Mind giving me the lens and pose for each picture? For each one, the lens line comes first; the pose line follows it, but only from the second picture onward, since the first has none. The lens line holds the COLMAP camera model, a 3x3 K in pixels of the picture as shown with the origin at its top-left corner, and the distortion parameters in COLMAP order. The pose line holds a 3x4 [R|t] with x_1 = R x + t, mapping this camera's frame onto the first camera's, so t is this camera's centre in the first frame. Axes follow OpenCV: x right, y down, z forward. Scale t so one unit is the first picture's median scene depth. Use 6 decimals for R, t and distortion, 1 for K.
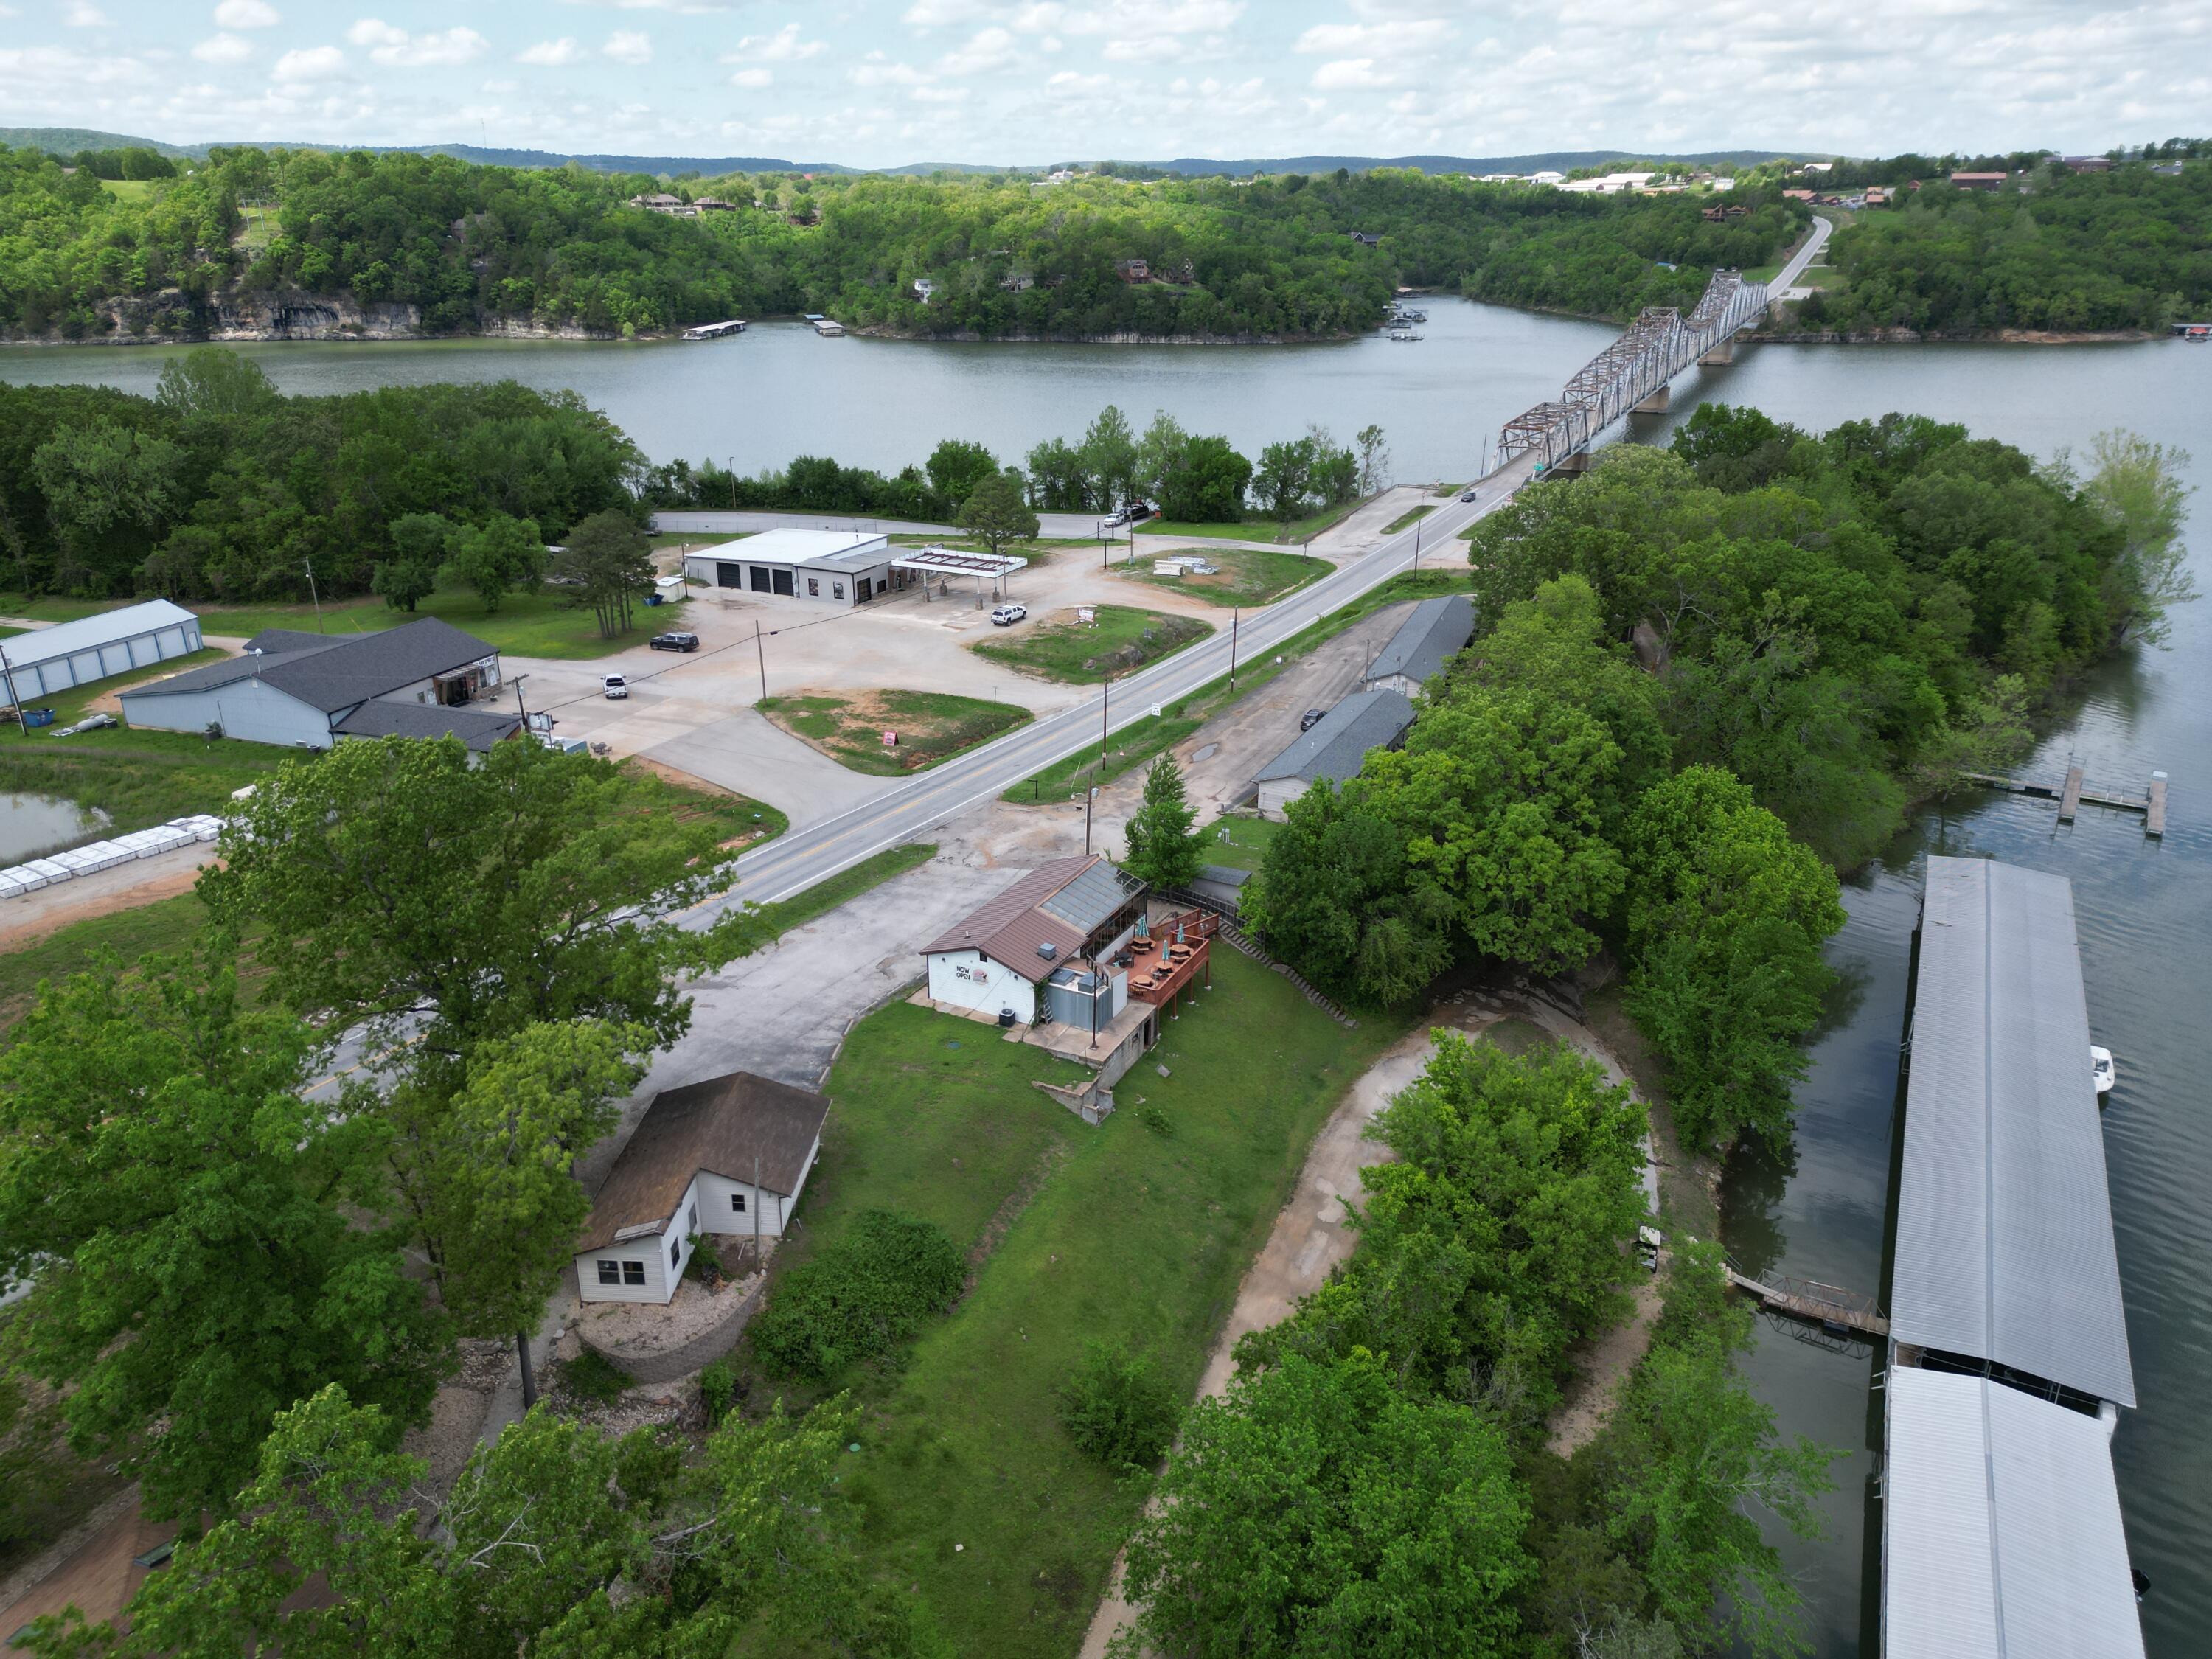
lens RADIAL K [[1550.6, 0, 1102.7], [0, 1550.6, 820.5], [0, 0, 1]] dist [0.072860, -0.069168]
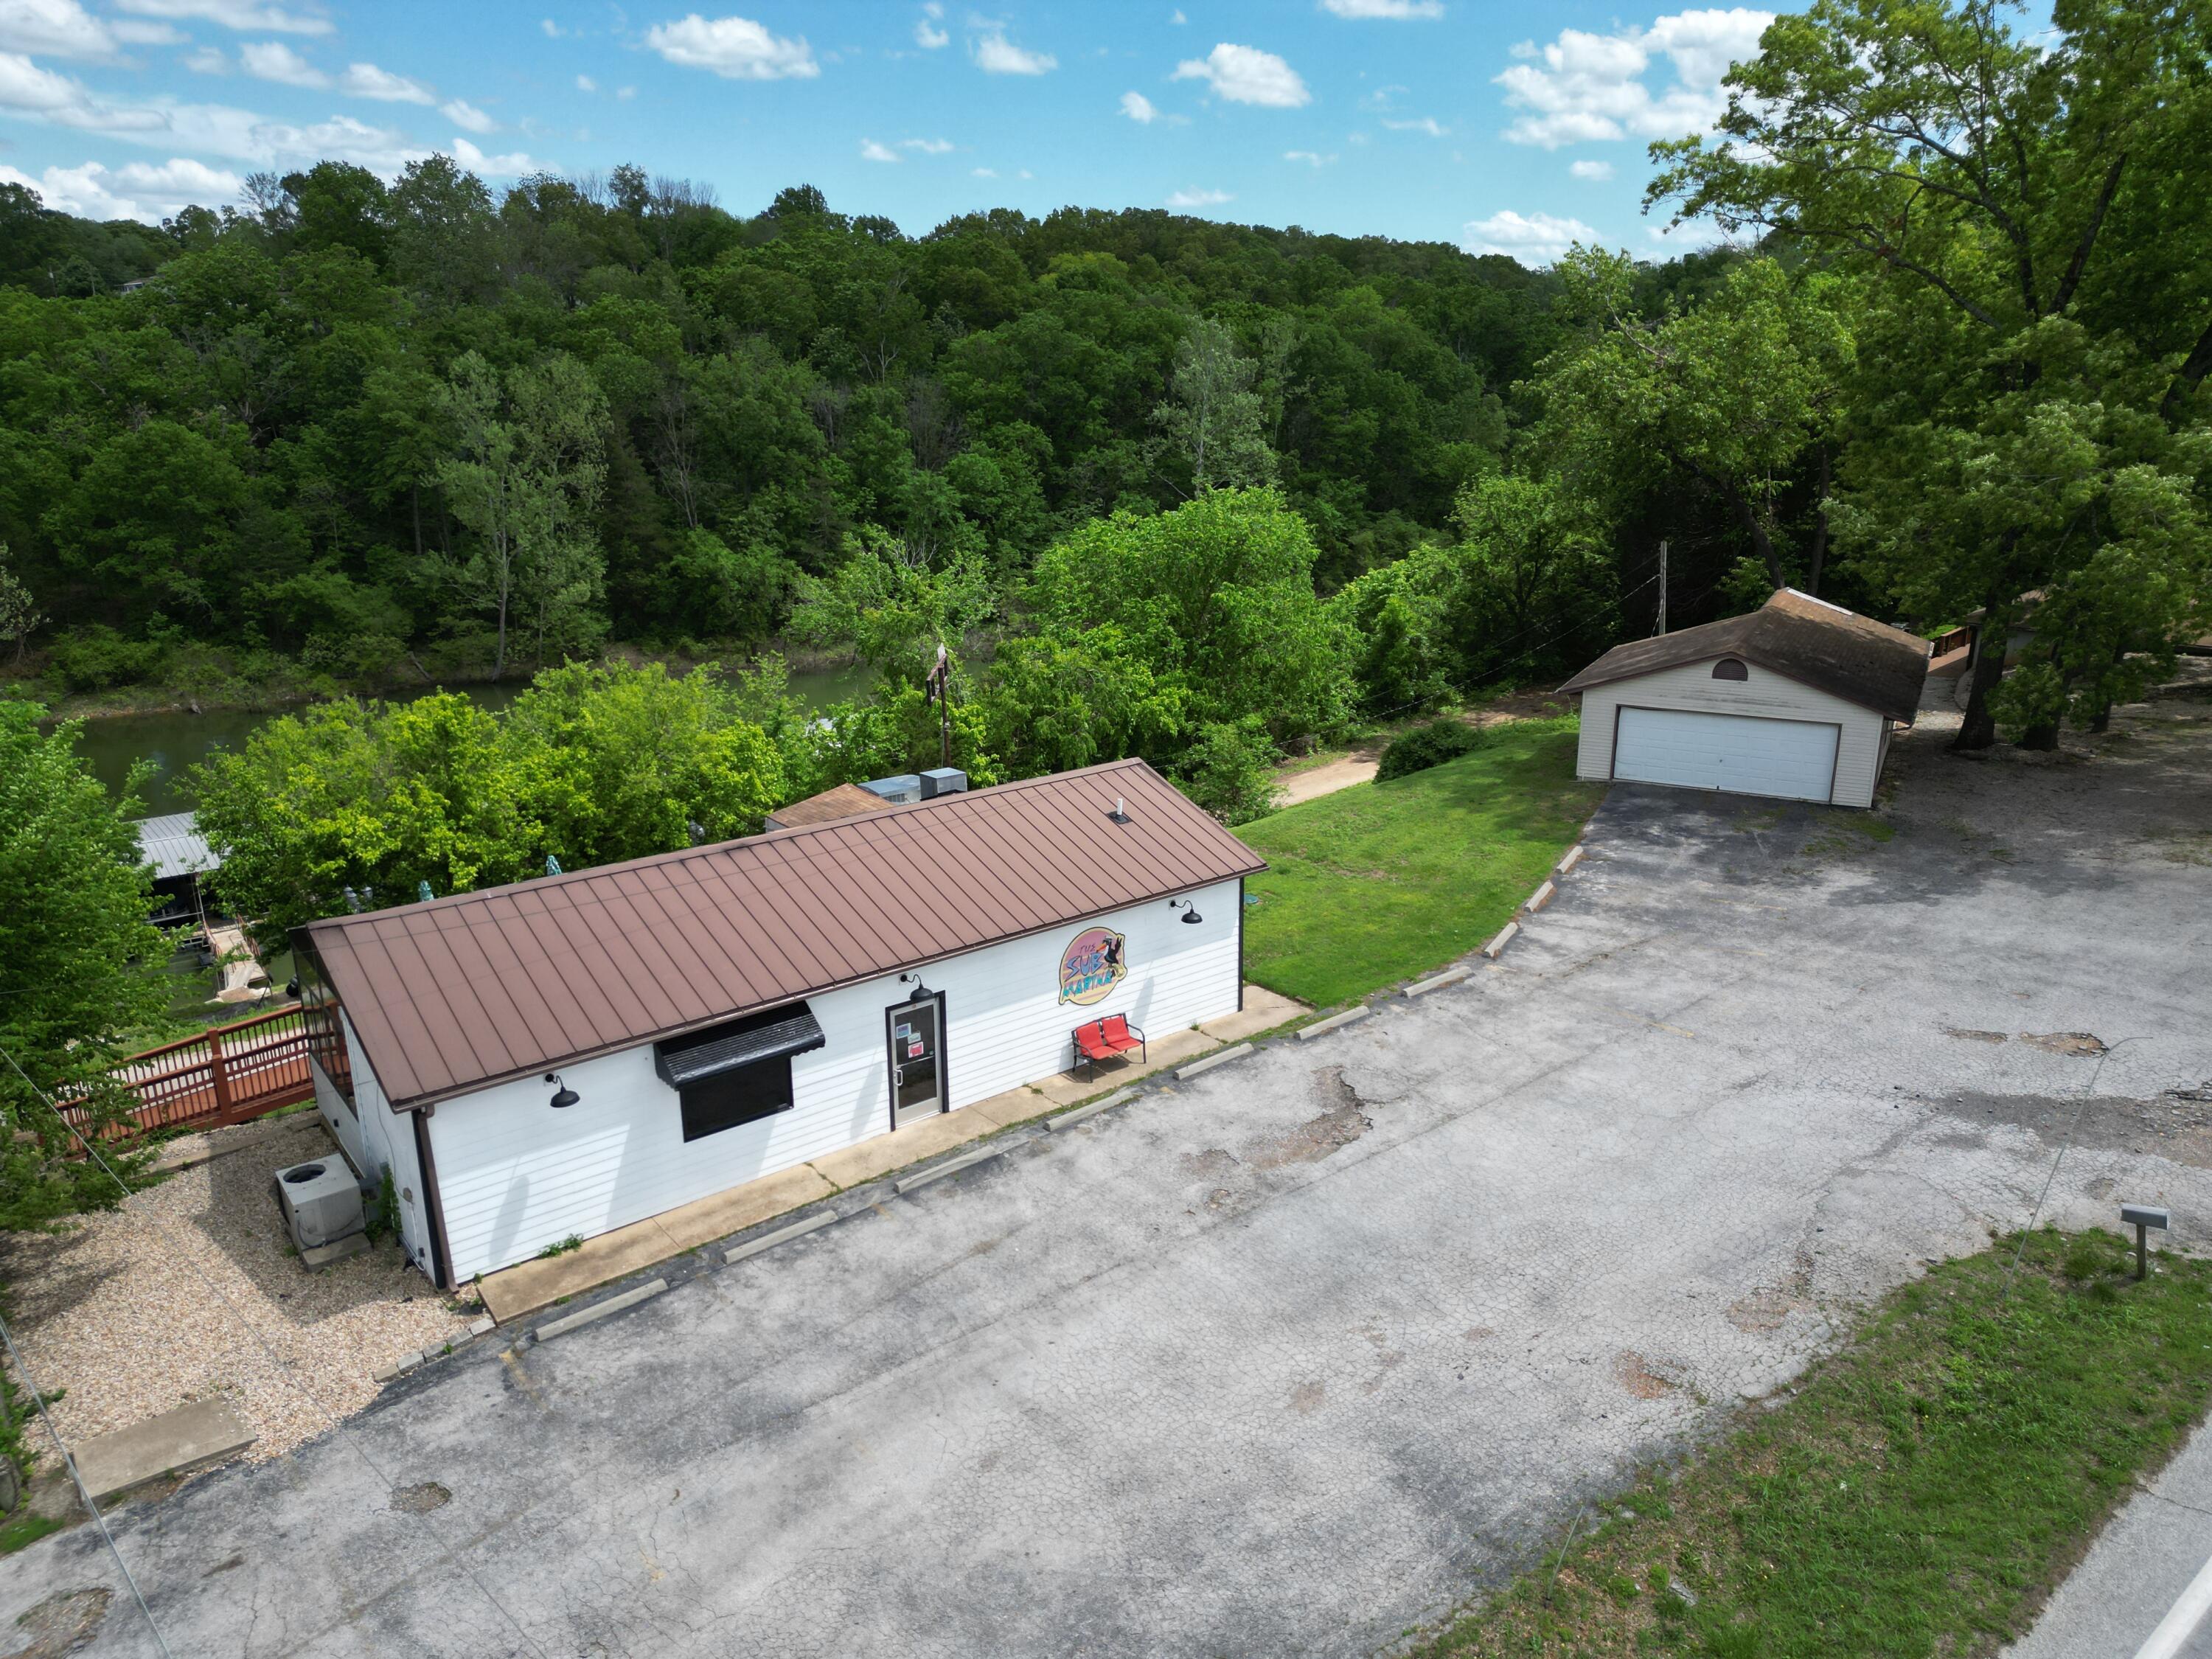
lens RADIAL K [[1552.7, 0, 1094.9], [0, 1552.7, 813.3], [0, 0, 1]] dist [0.098197, -0.118387]
pose [[-0.904679, -0.113791, 0.410619, -0.147857], [0.163300, 0.797506, 0.580790, -0.079650], [-0.393559, 0.592483, -0.702905, 0.840961]]
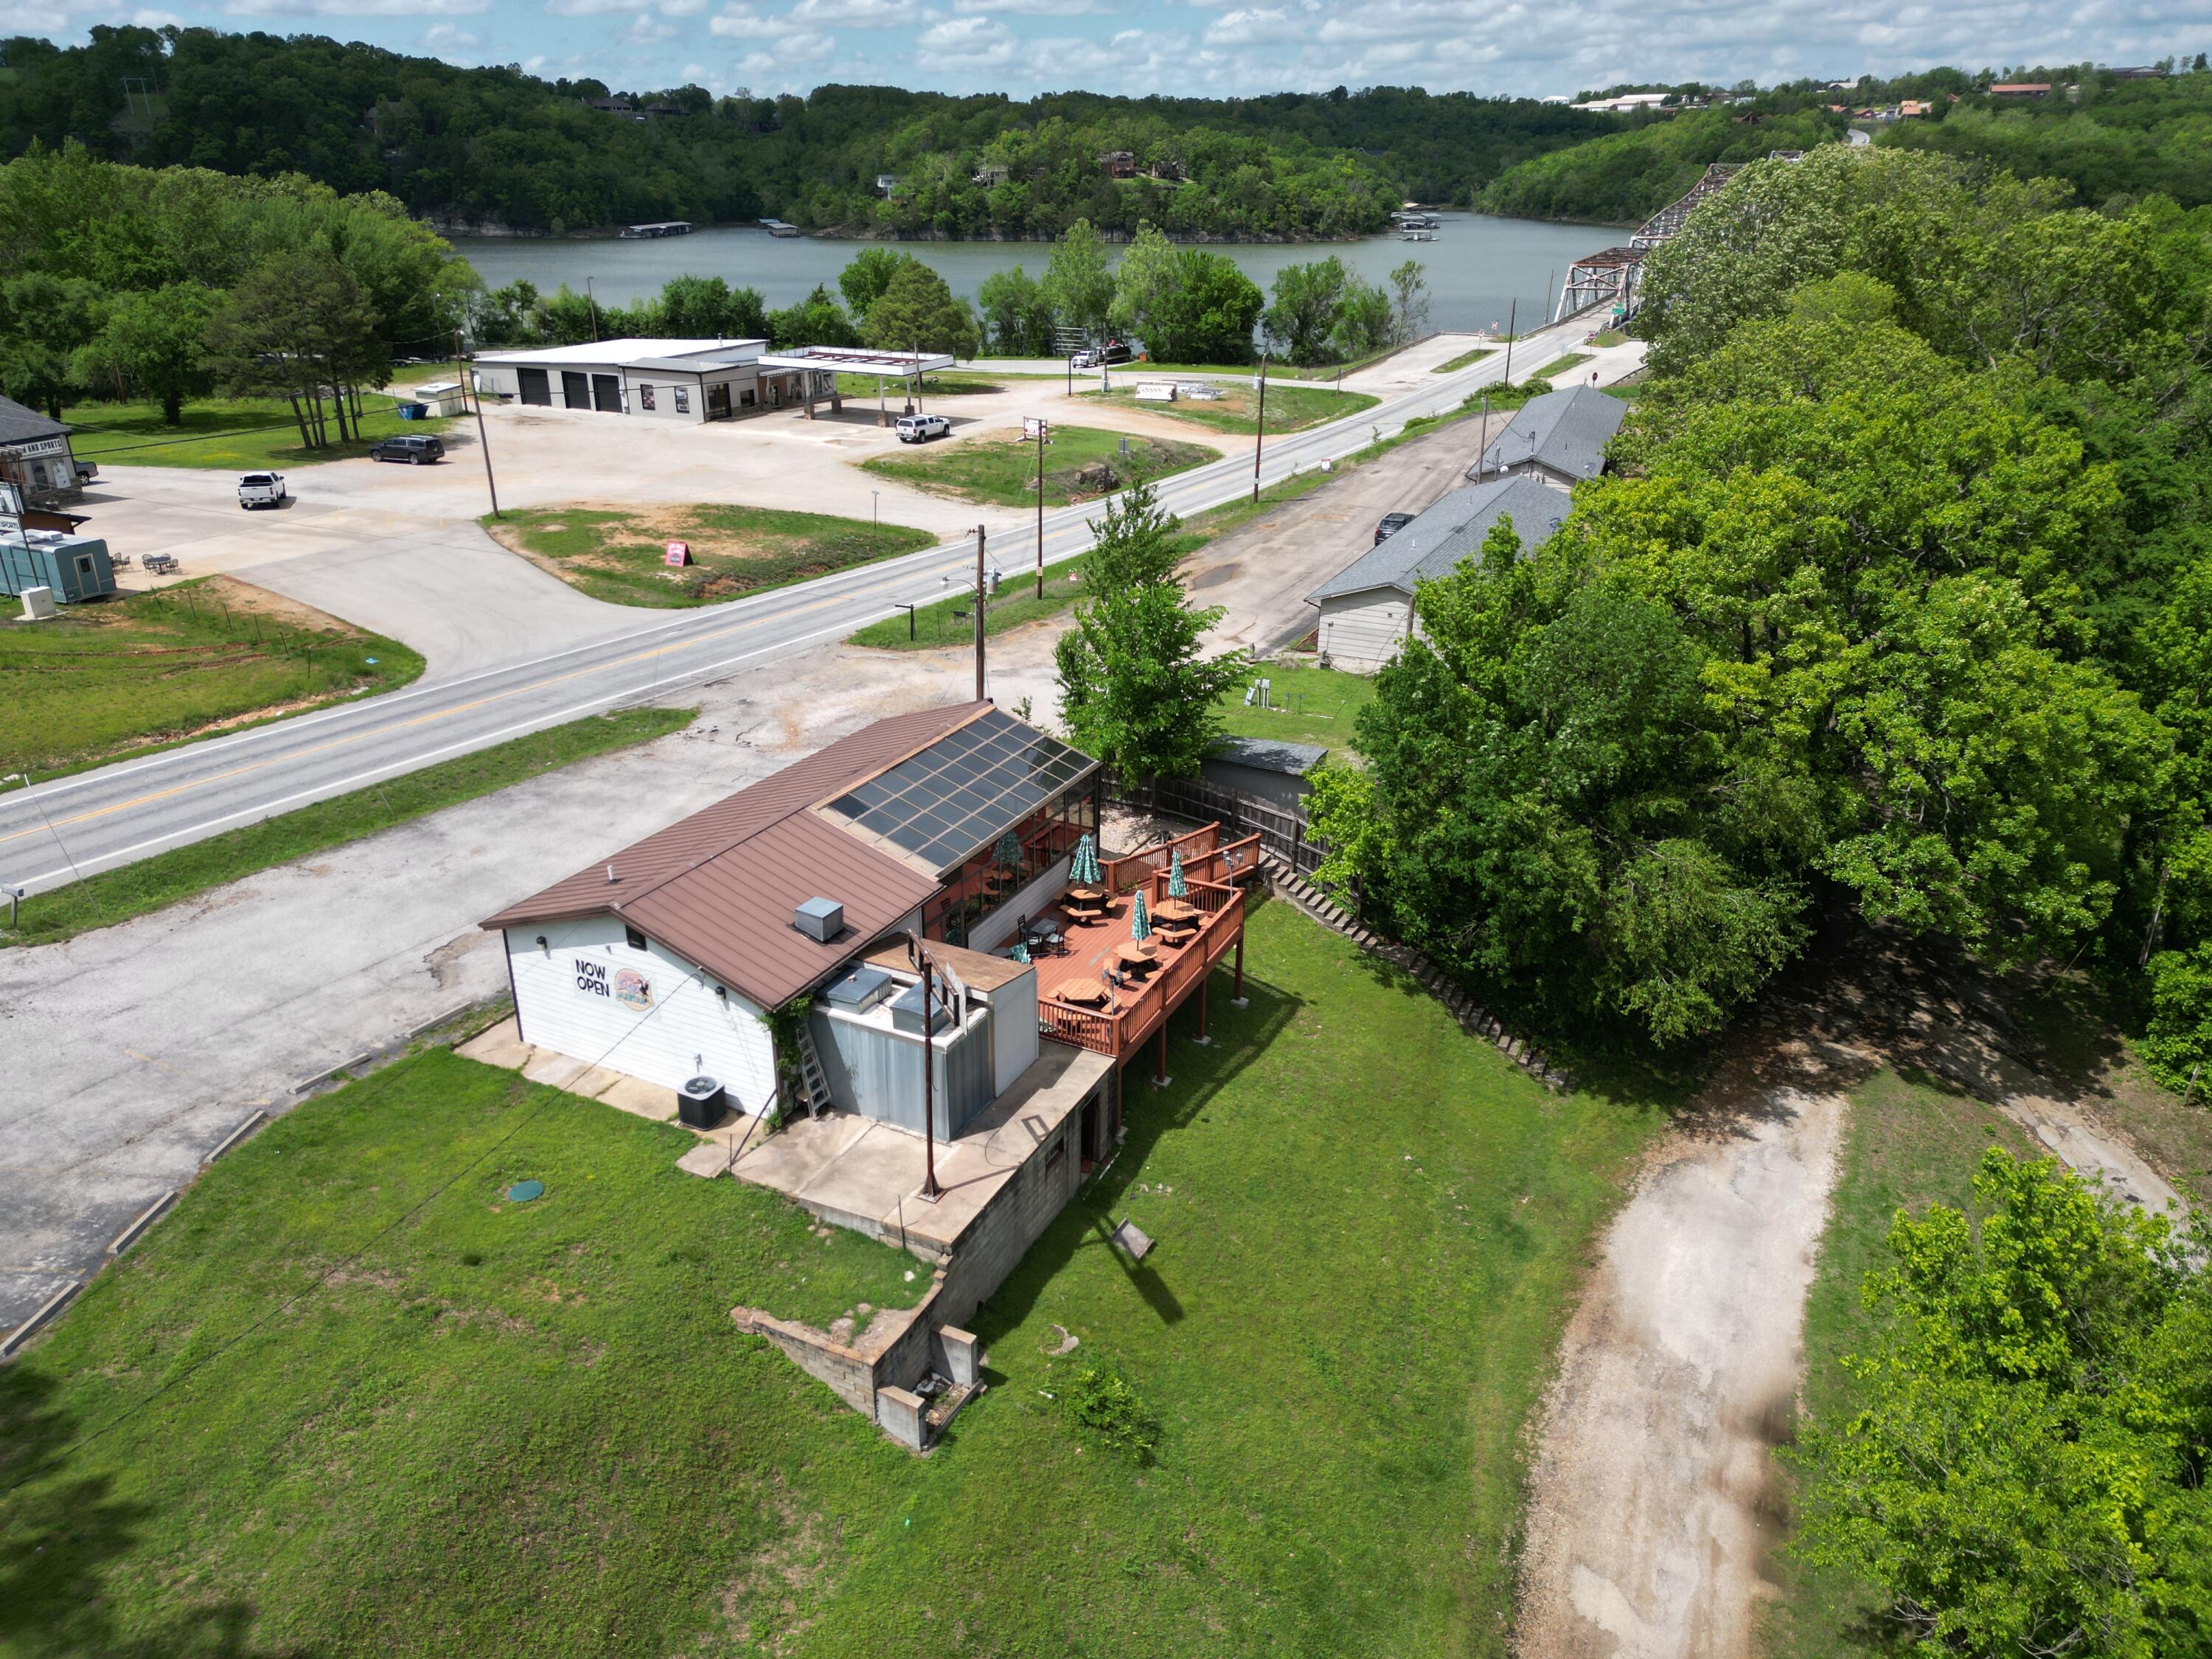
lens RADIAL K [[1552.7, 0, 1094.9], [0, 1552.7, 813.3], [0, 0, 1]] dist [0.098197, -0.118387]
pose [[0.999998, -0.001322, 0.001623, 0.020070], [0.001291, 0.999825, 0.018679, 0.035200], [-0.001648, -0.018677, 0.999824, 0.423512]]
